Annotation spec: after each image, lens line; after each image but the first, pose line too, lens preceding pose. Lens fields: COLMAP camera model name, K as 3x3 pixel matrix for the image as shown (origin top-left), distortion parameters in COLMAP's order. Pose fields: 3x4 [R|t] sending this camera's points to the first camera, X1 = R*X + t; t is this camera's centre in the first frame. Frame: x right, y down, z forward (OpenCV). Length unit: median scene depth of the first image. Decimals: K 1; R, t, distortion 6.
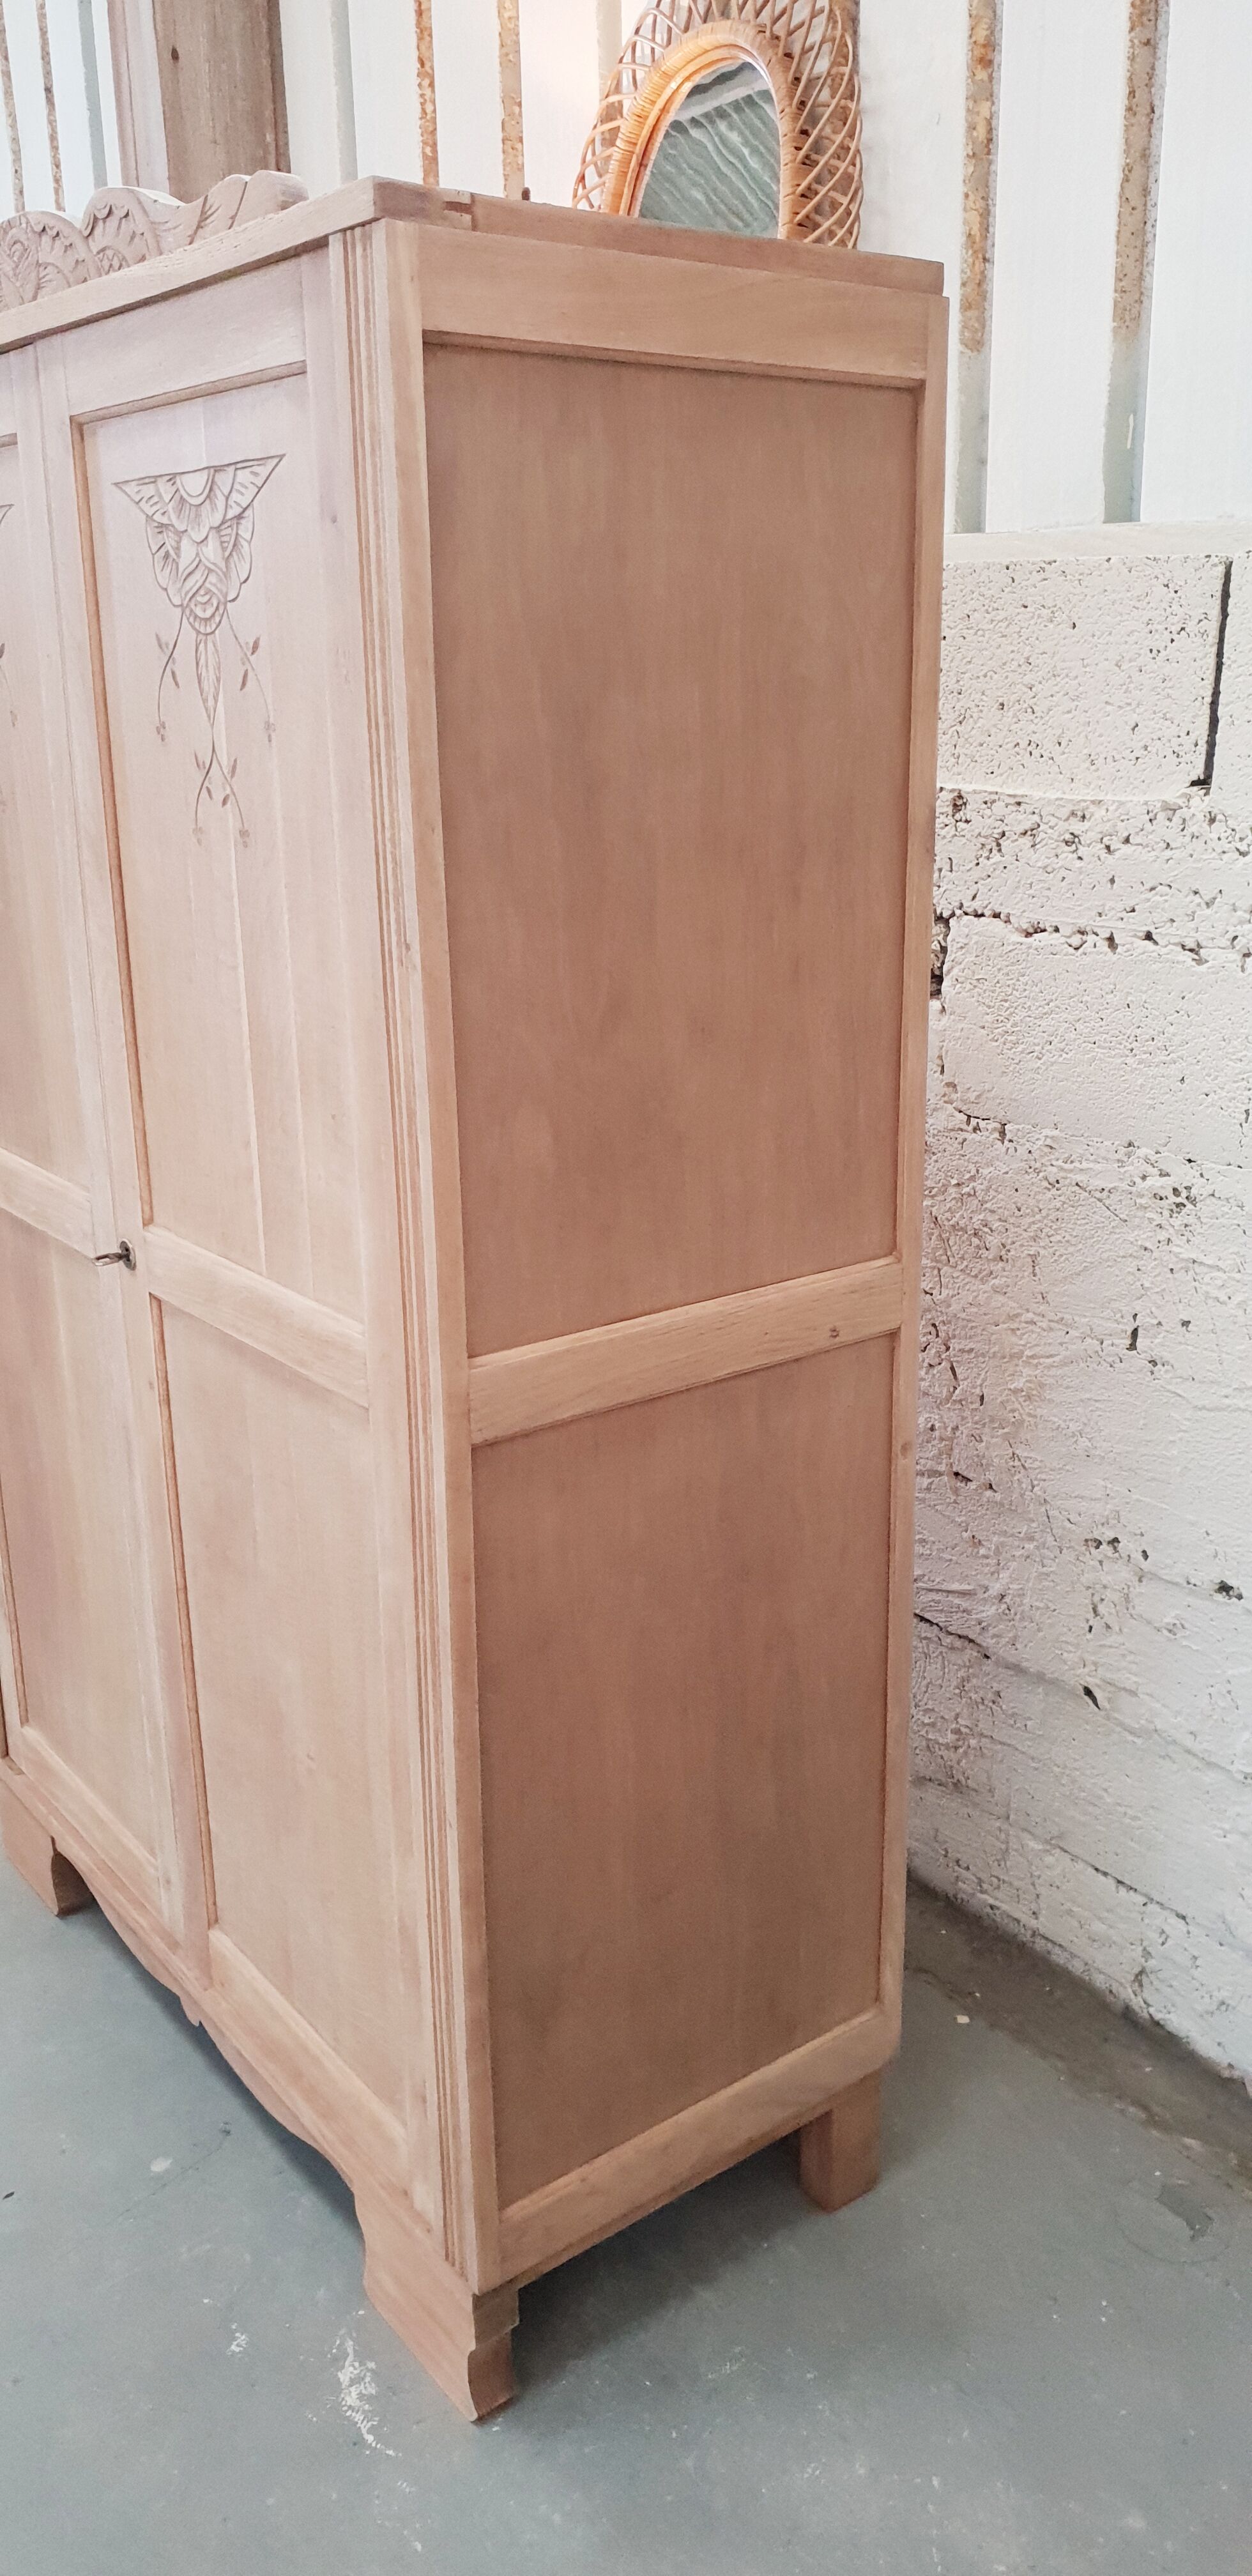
lens RADIAL K [[2010.8, 0, 677.9], [0, 2010.8, 1283.6], [0, 0, 1]] dist [0.027211, -0.015799]
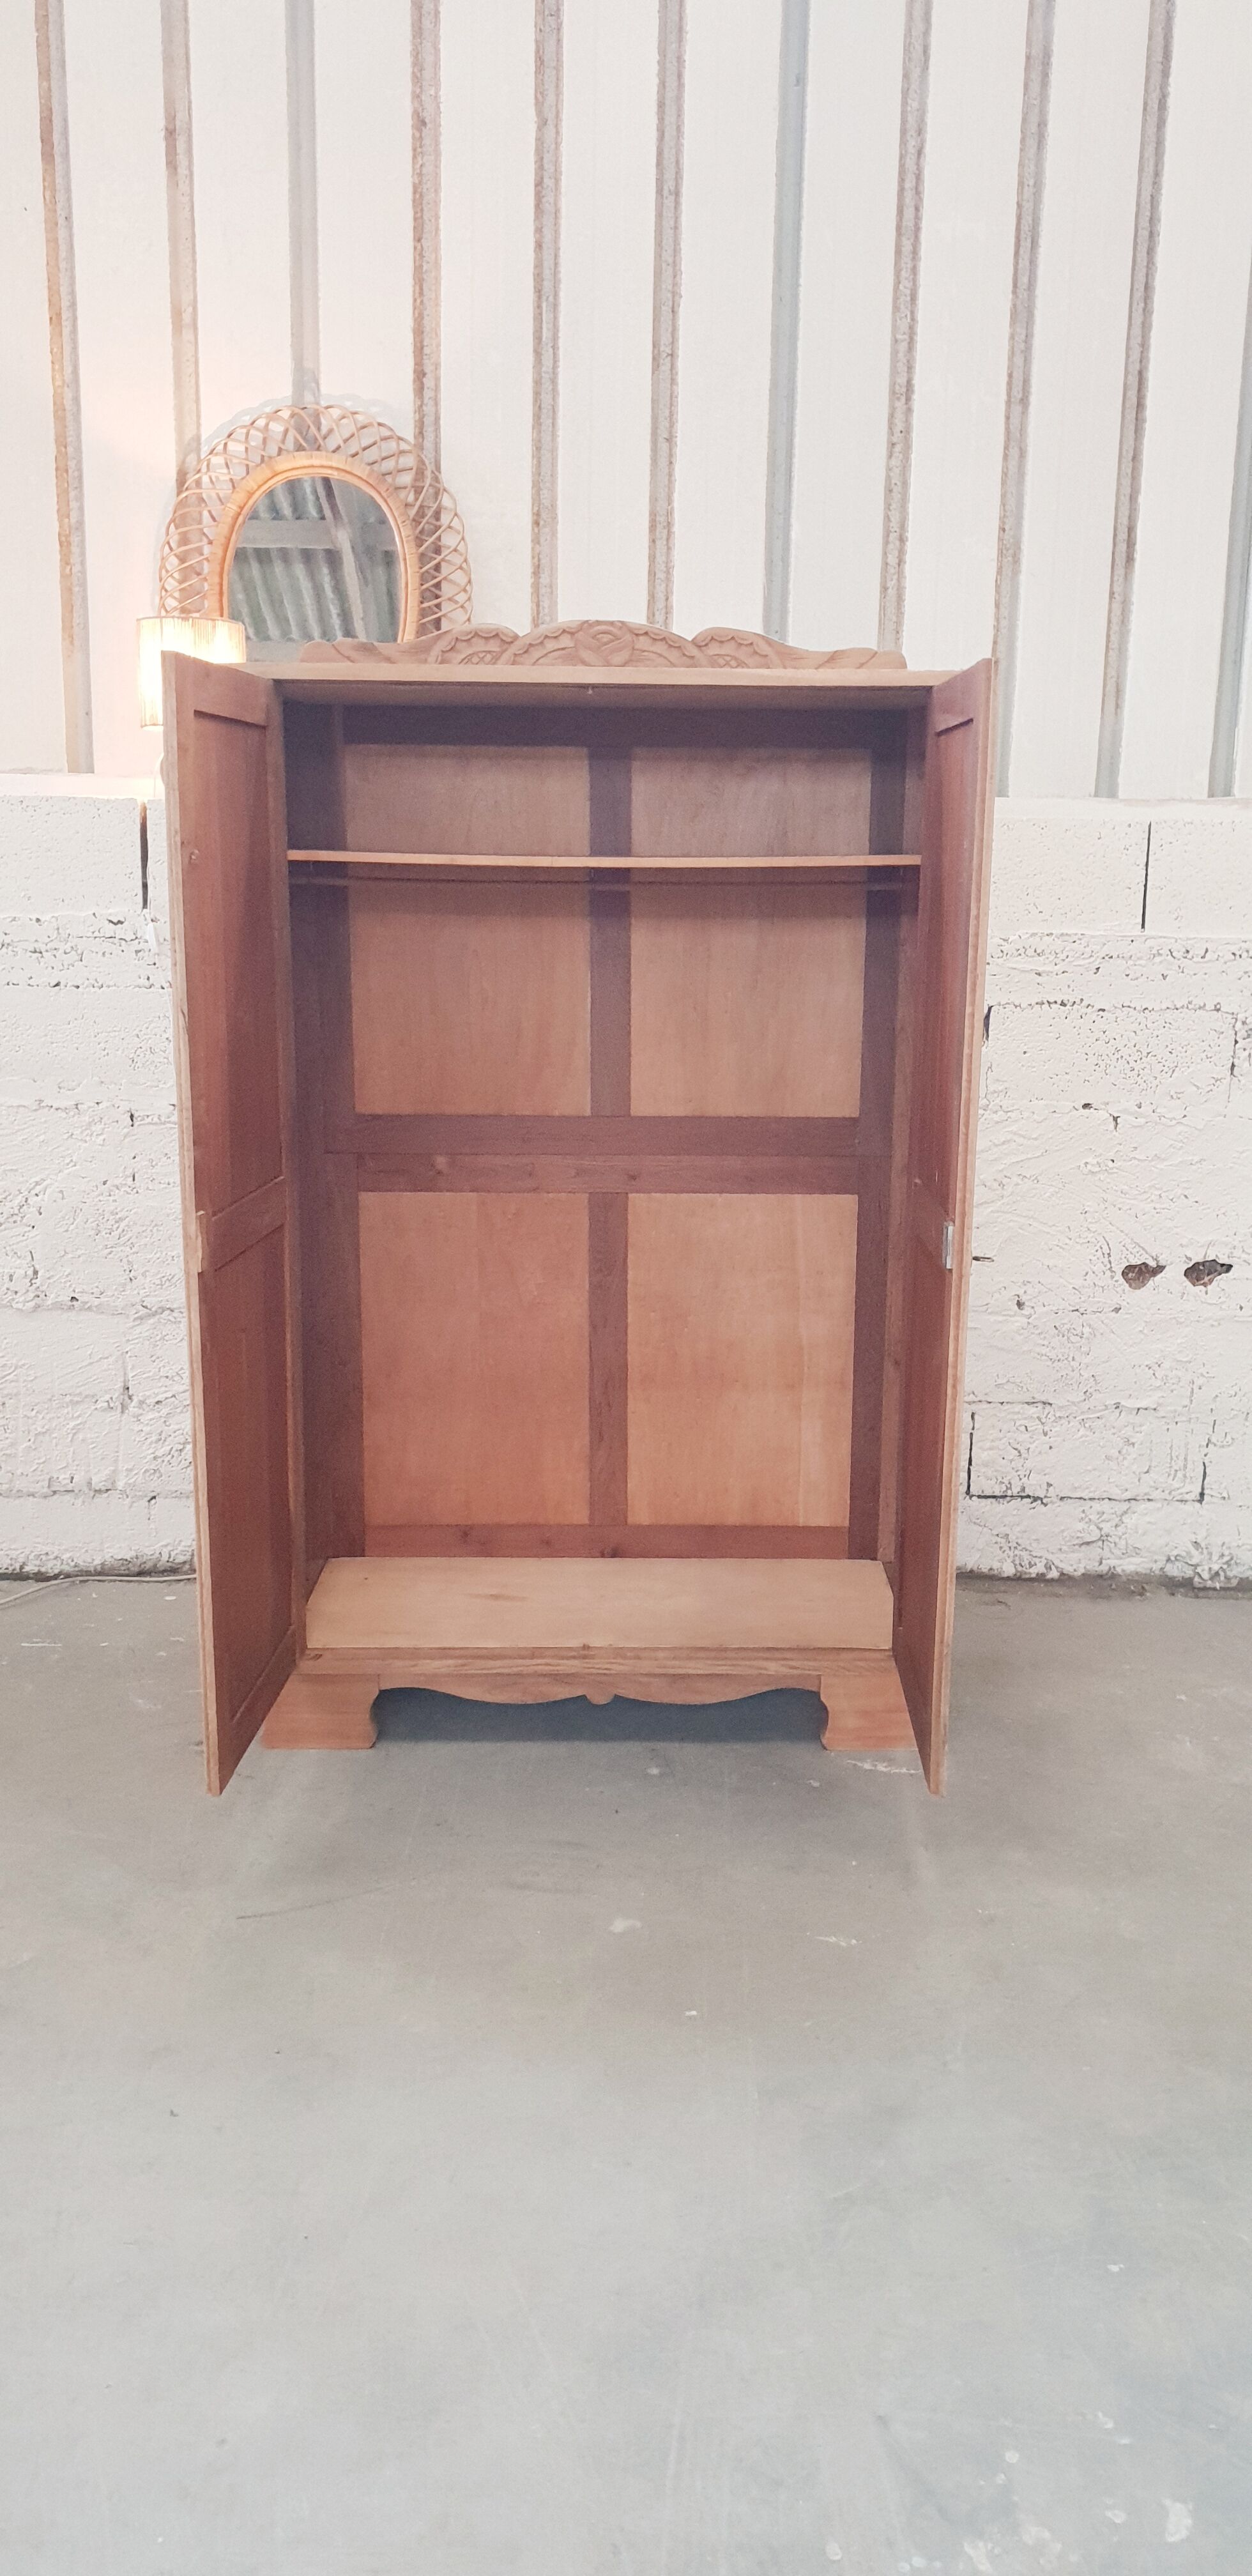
lens RADIAL K [[2010.8, 0, 679.6], [0, 2010.8, 1312.6], [0, 0, 1]] dist [0.027211, -0.015799]
pose [[0.609099, -0.154166, 0.777966, -1.916620], [0.217906, 0.975705, 0.022744, 0.064371], [-0.762571, 0.155670, 0.627895, -0.109559]]
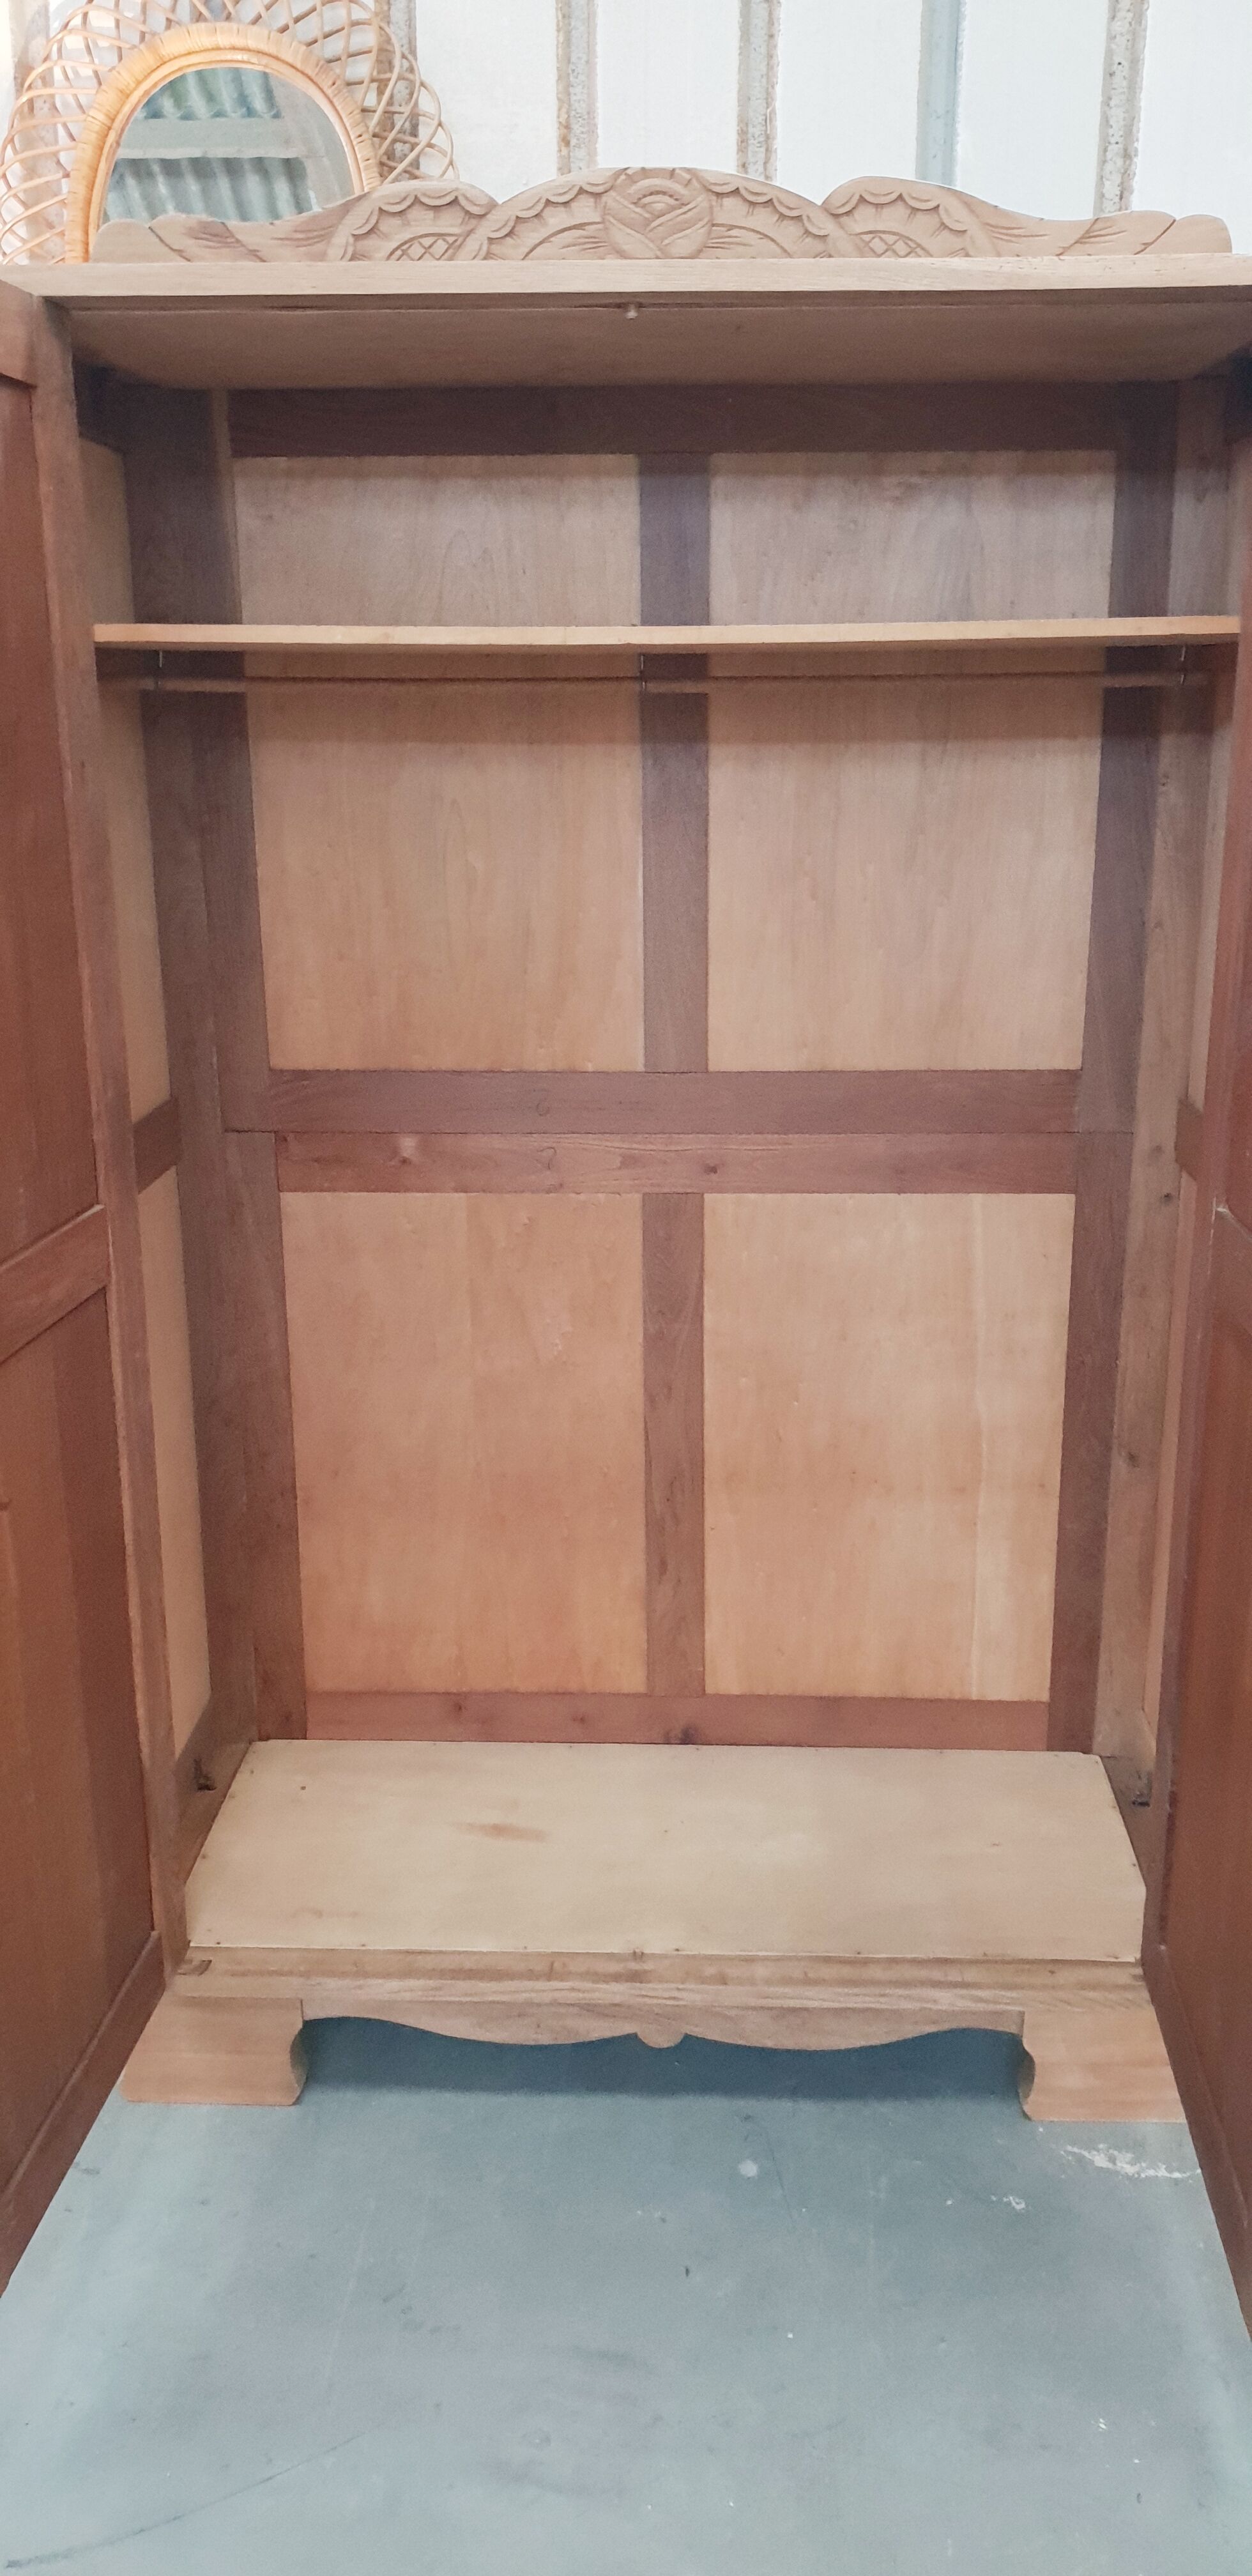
lens RADIAL K [[2010.8, 0, 674.4], [0, 2010.8, 1297.2], [0, 0, 1]] dist [0.027211, -0.015799]
pose [[0.641961, -0.203006, 0.739374, -1.220698], [0.221008, 0.972377, 0.075090, -0.073867], [-0.734194, 0.115203, 0.669094, 0.431476]]
